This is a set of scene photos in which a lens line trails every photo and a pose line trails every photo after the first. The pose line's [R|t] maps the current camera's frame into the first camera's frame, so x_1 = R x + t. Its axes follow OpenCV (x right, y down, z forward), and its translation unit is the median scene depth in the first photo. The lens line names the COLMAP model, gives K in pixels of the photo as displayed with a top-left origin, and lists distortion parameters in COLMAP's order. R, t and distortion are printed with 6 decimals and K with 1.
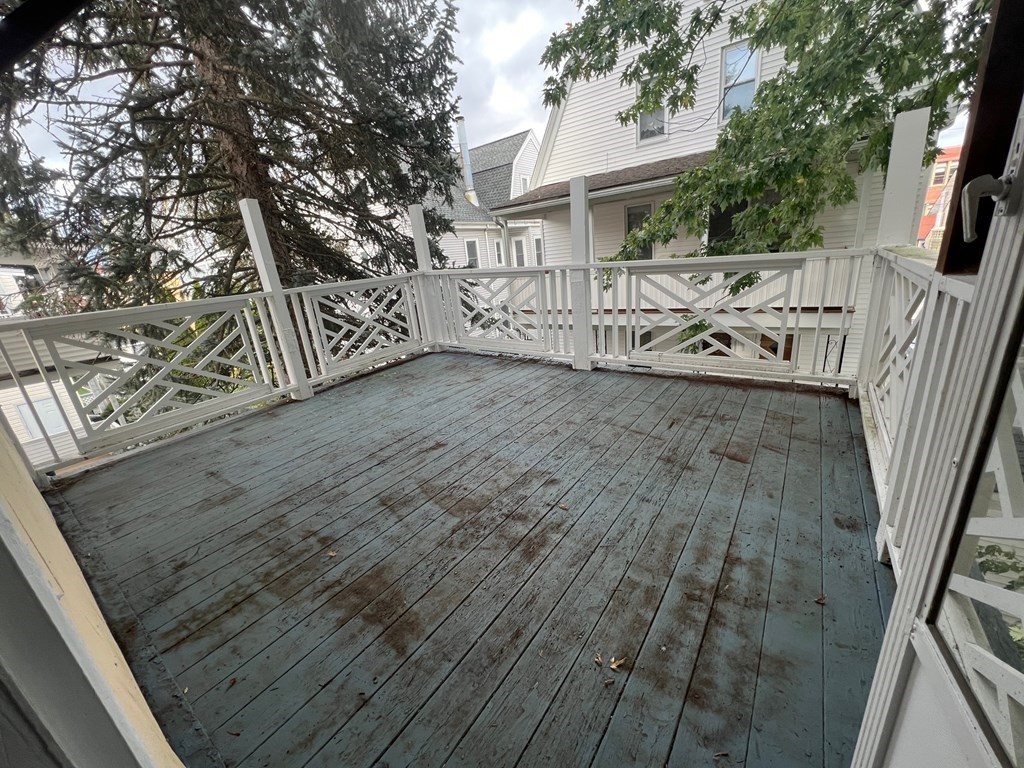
lens RADIAL K [[404.9, 0, 513.1], [0, 404.9, 387.1], [0, 0, 1]] dist [-0.001148, -0.000009]
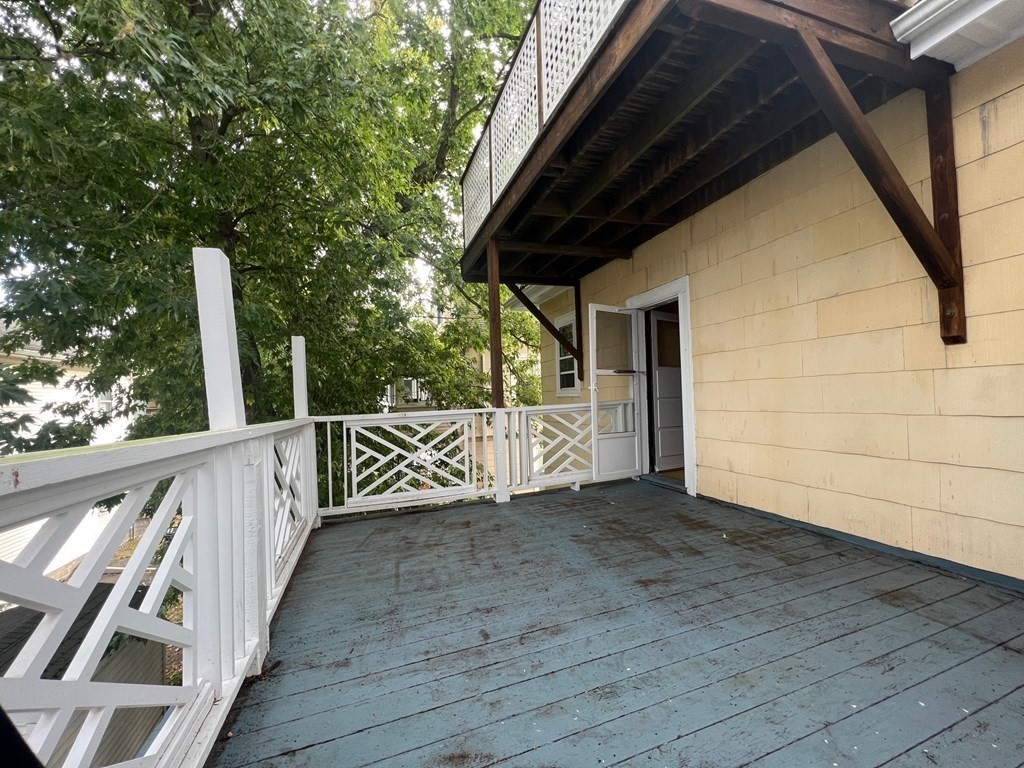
lens RADIAL K [[404.9, 0, 511.4], [0, 404.9, 385.9], [0, 0, 1]] dist [-0.001148, -0.000009]
pose [[-0.812111, 0.136129, 0.567402, -0.653882], [0.284914, 0.941115, 0.182004, -0.646736], [-0.509214, 0.309468, -0.803075, 2.233213]]
